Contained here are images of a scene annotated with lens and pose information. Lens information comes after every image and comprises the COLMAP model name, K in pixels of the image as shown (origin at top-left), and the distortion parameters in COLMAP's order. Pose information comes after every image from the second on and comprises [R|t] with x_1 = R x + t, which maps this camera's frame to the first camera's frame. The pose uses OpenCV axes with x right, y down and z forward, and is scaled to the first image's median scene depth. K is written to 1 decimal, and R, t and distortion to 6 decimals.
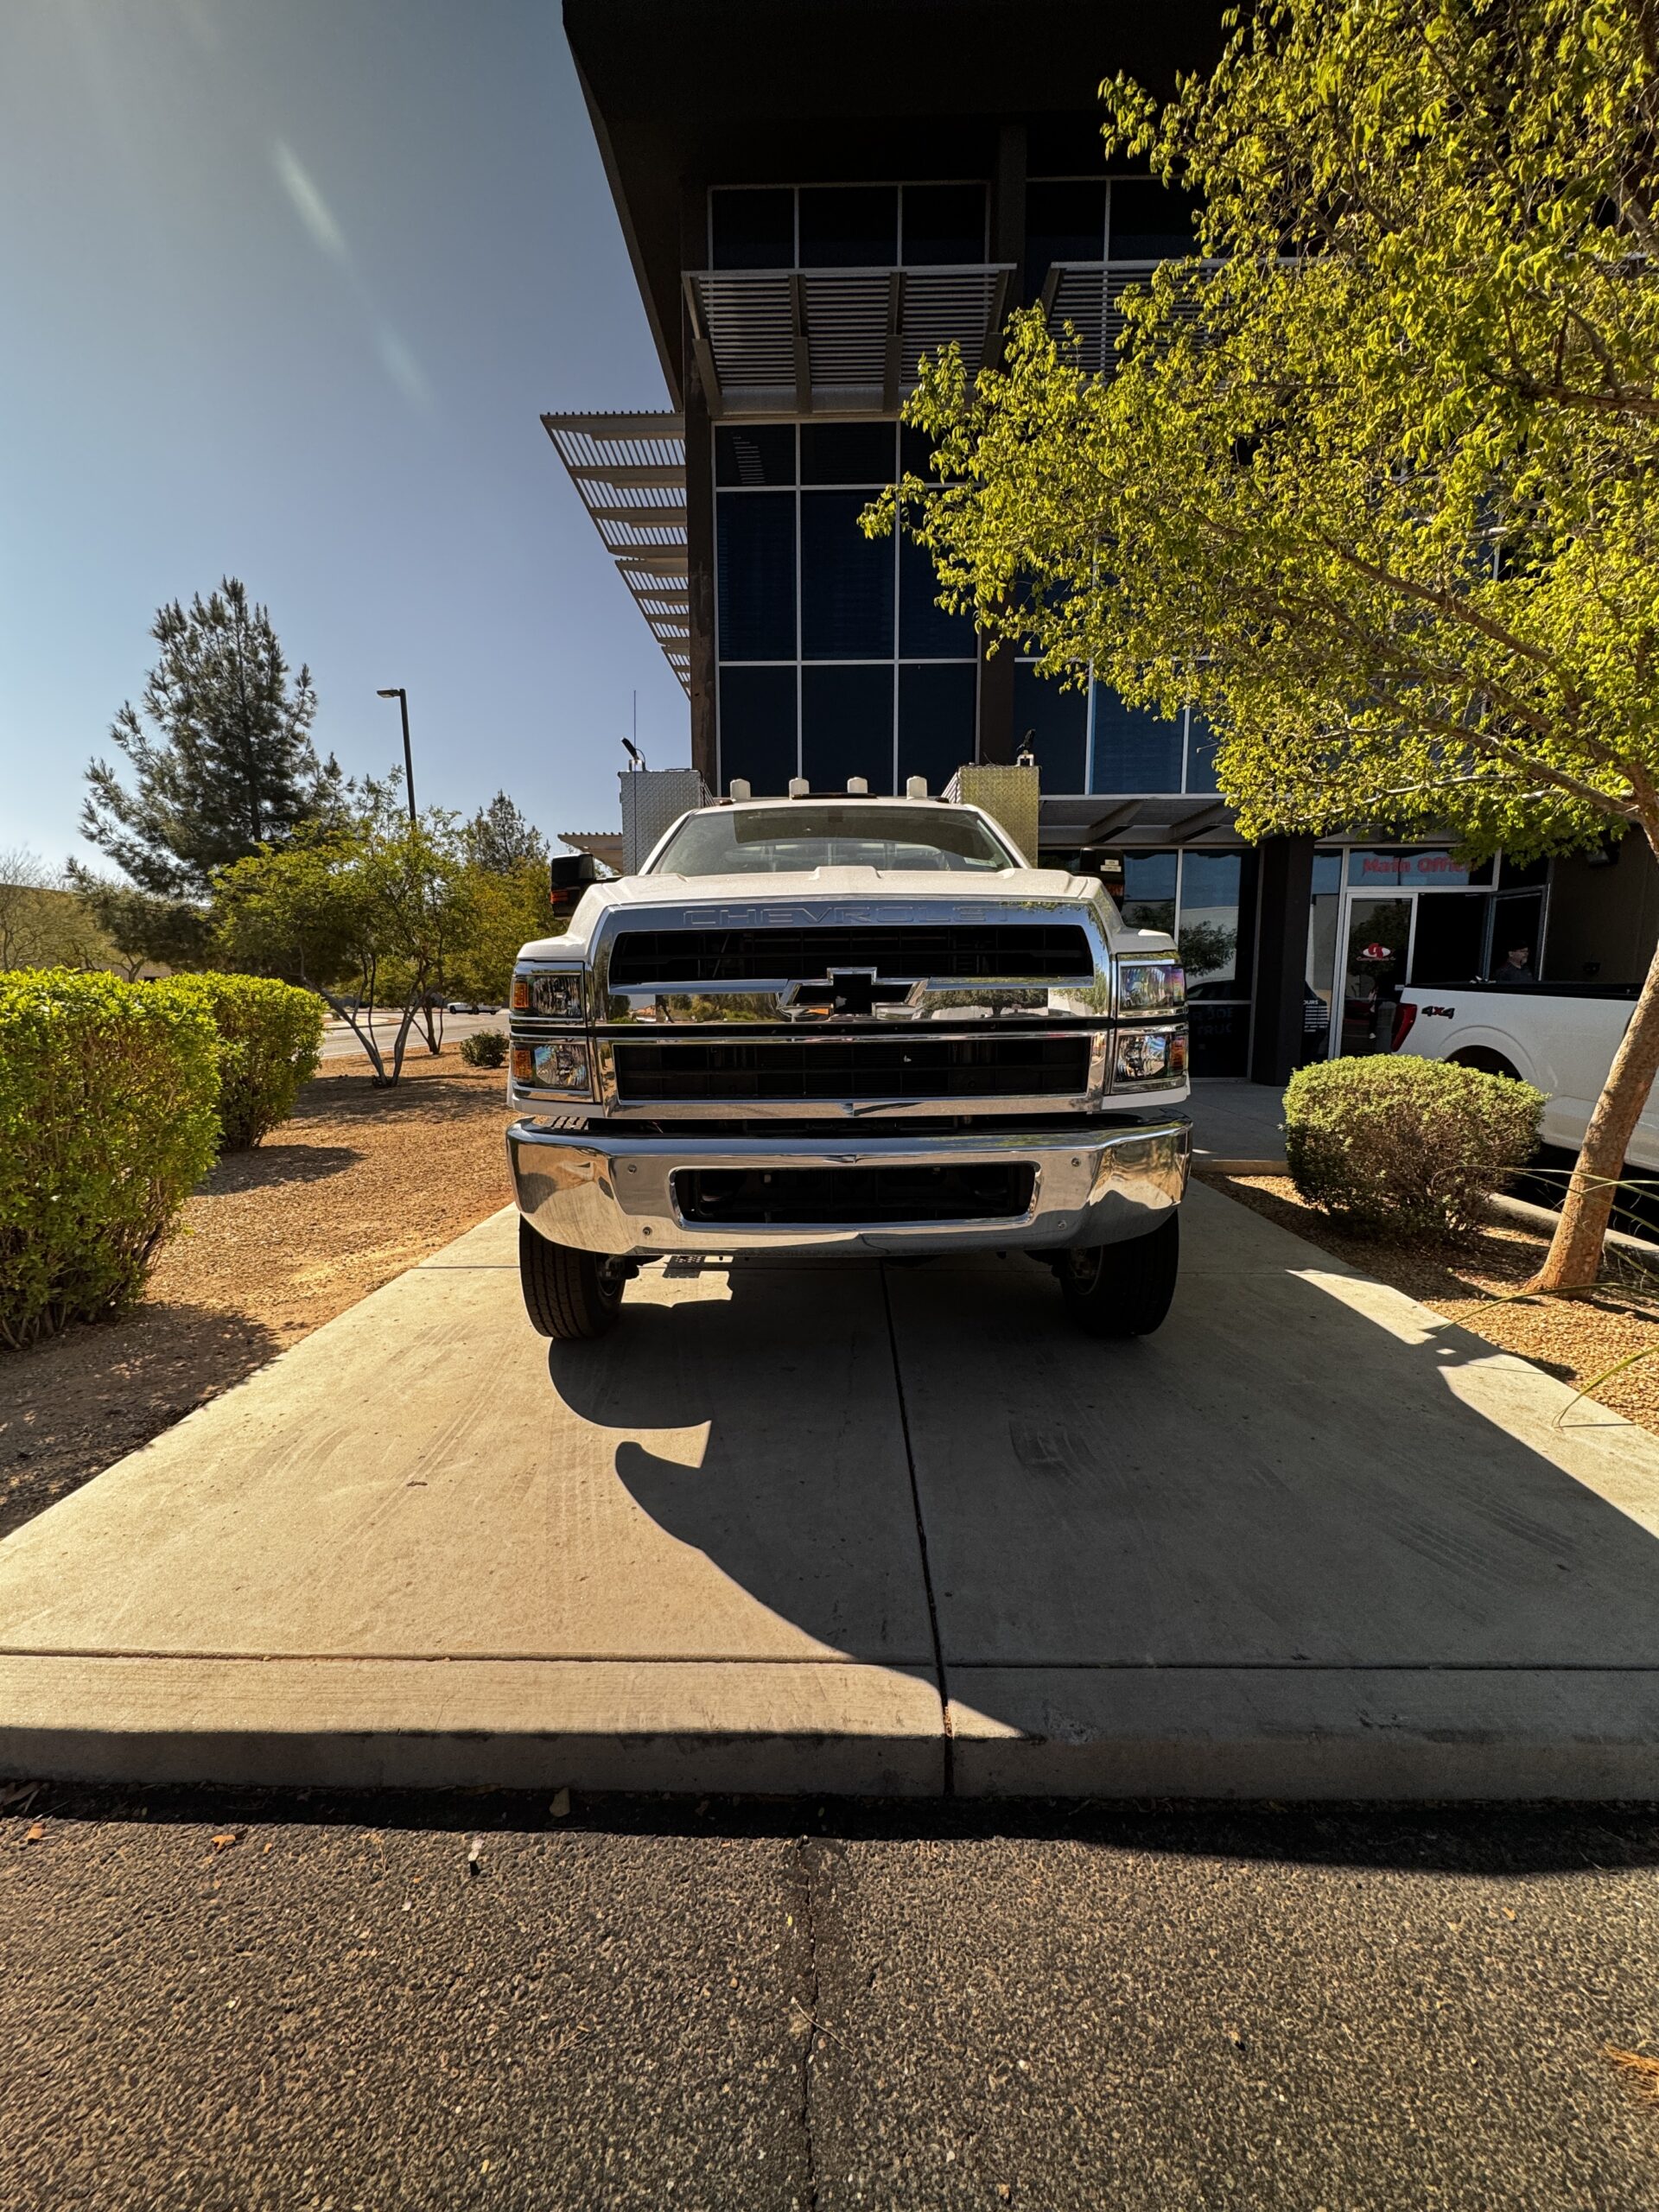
lens RADIAL K [[898.8, 0, 829.5], [0, 898.8, 1106.0], [0, 0, 1]] dist [-0.001842, -0.000098]
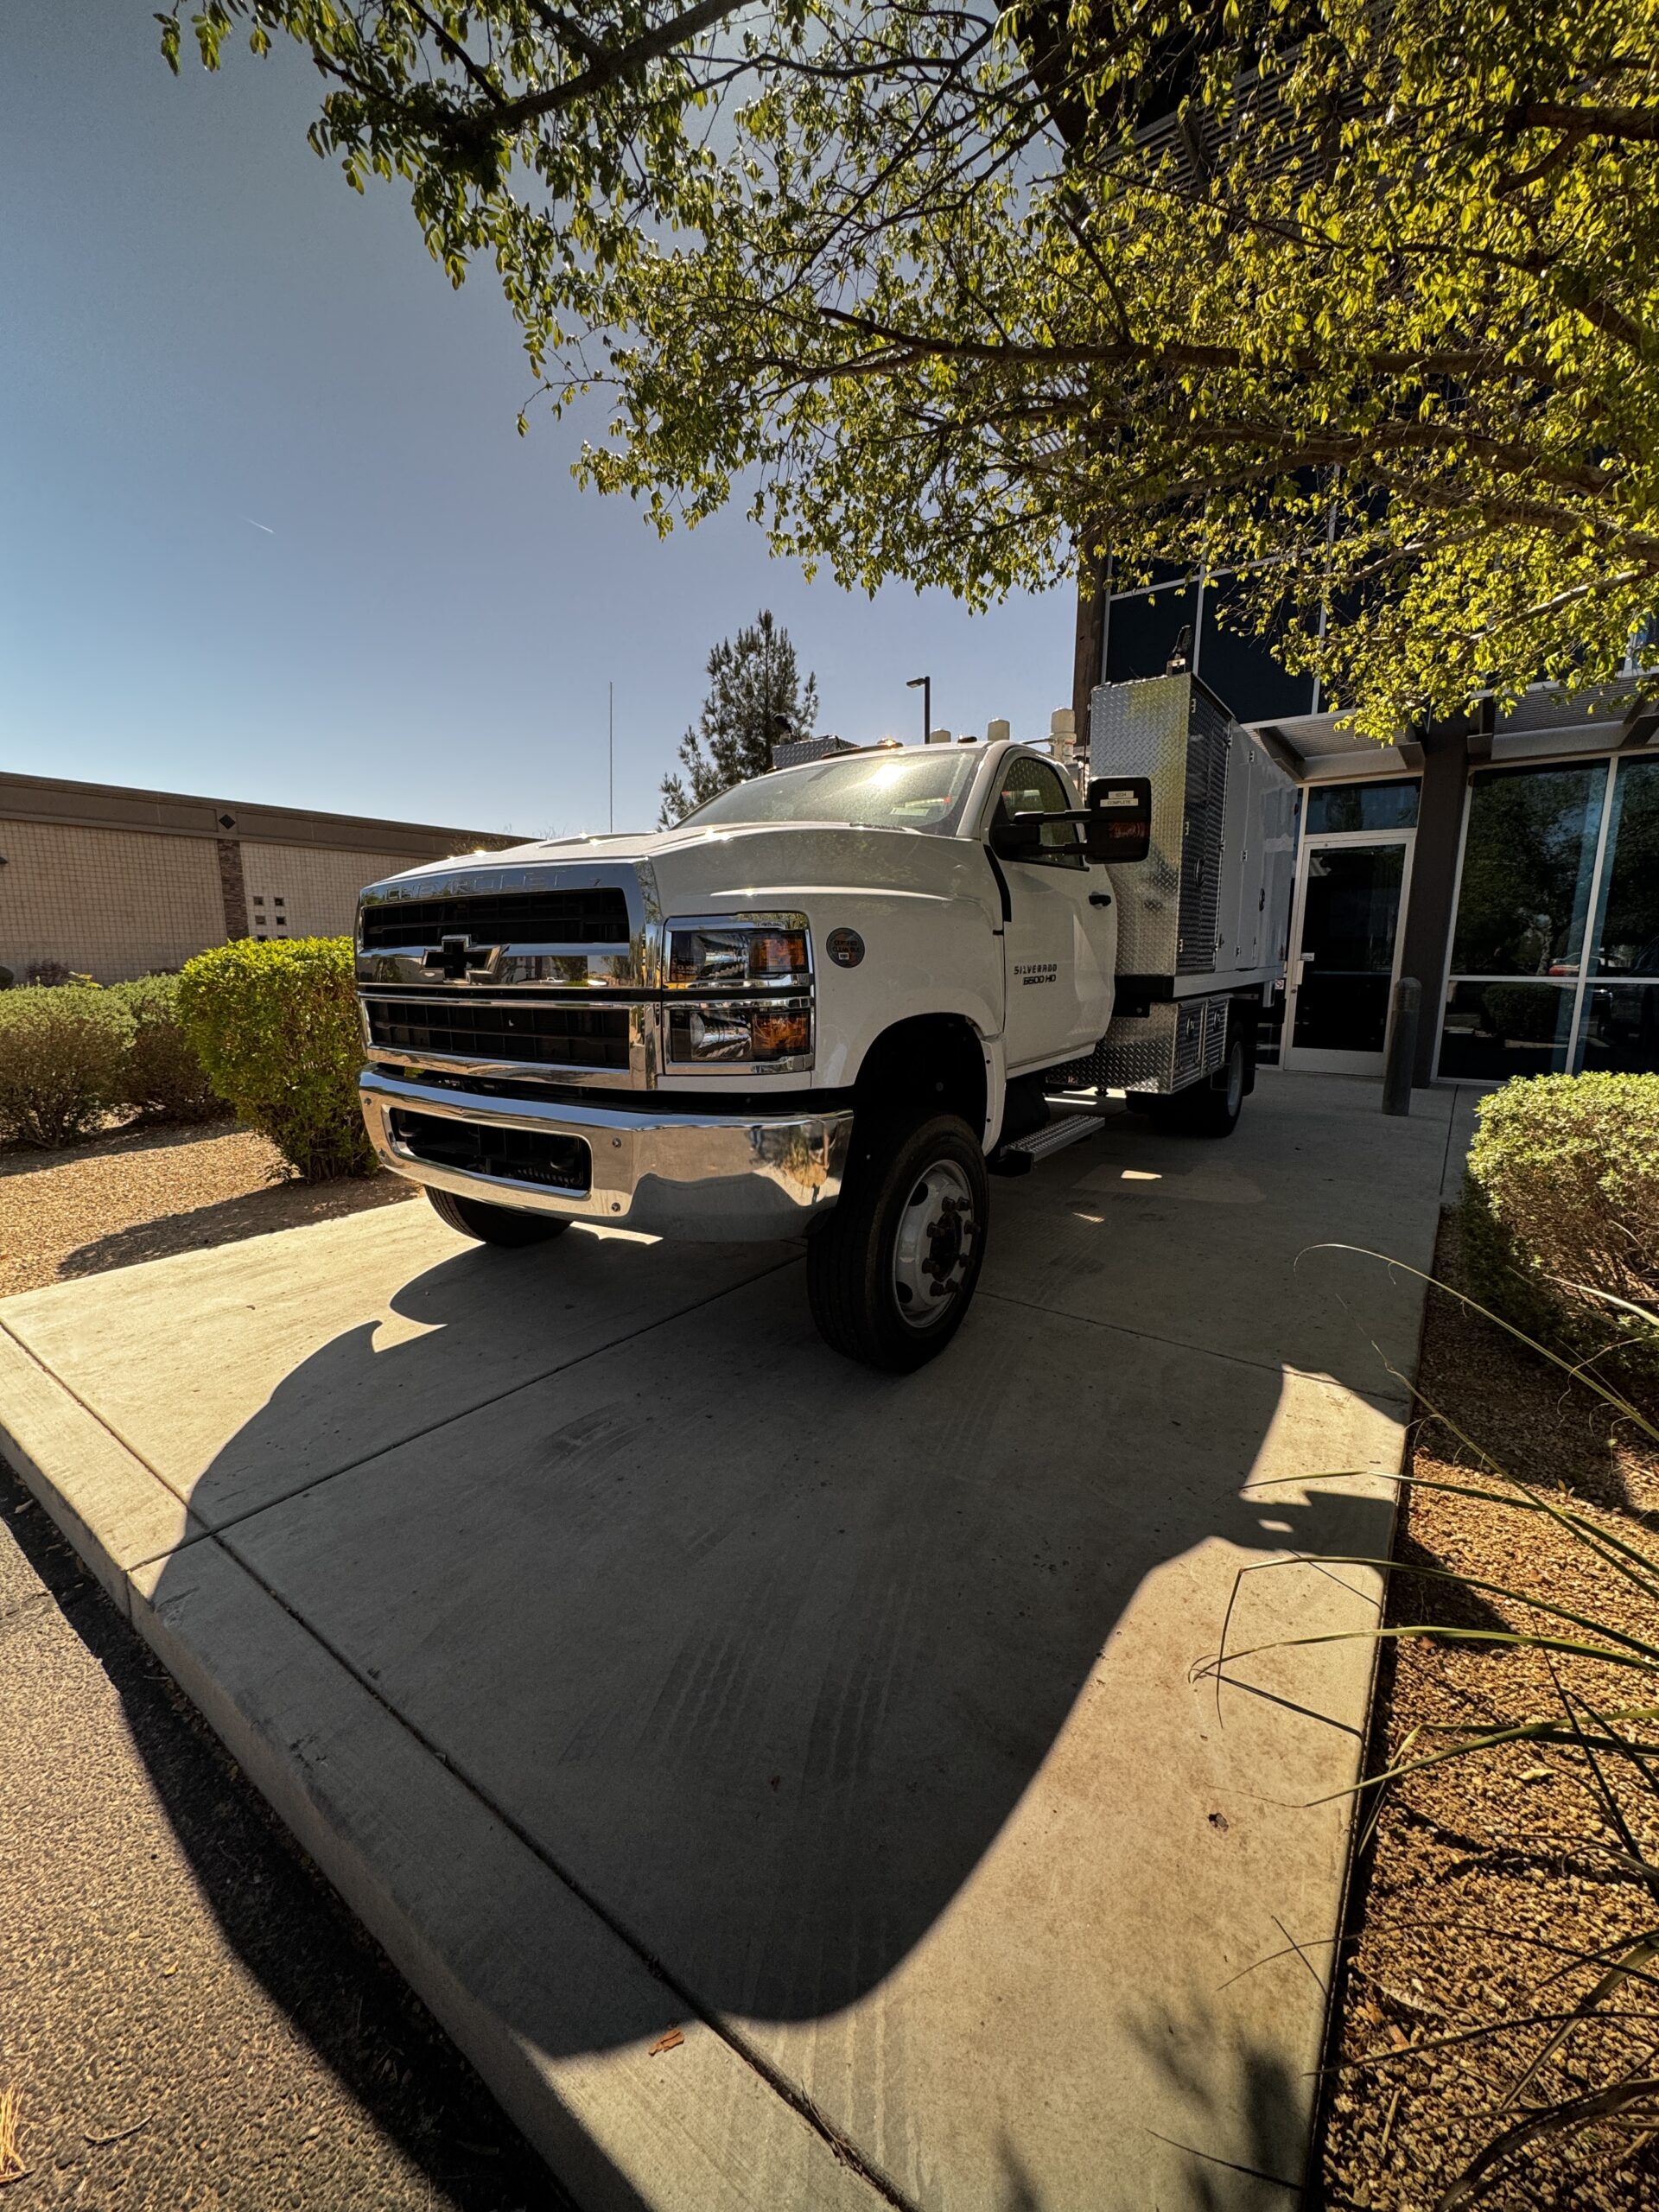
lens RADIAL K [[897.2, 0, 829.5], [0, 897.2, 1106.0], [0, 0, 1]] dist [-0.003693, -0.000215]
pose [[0.807708, 0.106198, -0.579940, 0.707557], [-0.083798, 0.994336, 0.065374, -0.039593], [0.583598, -0.004205, 0.812032, 0.265323]]
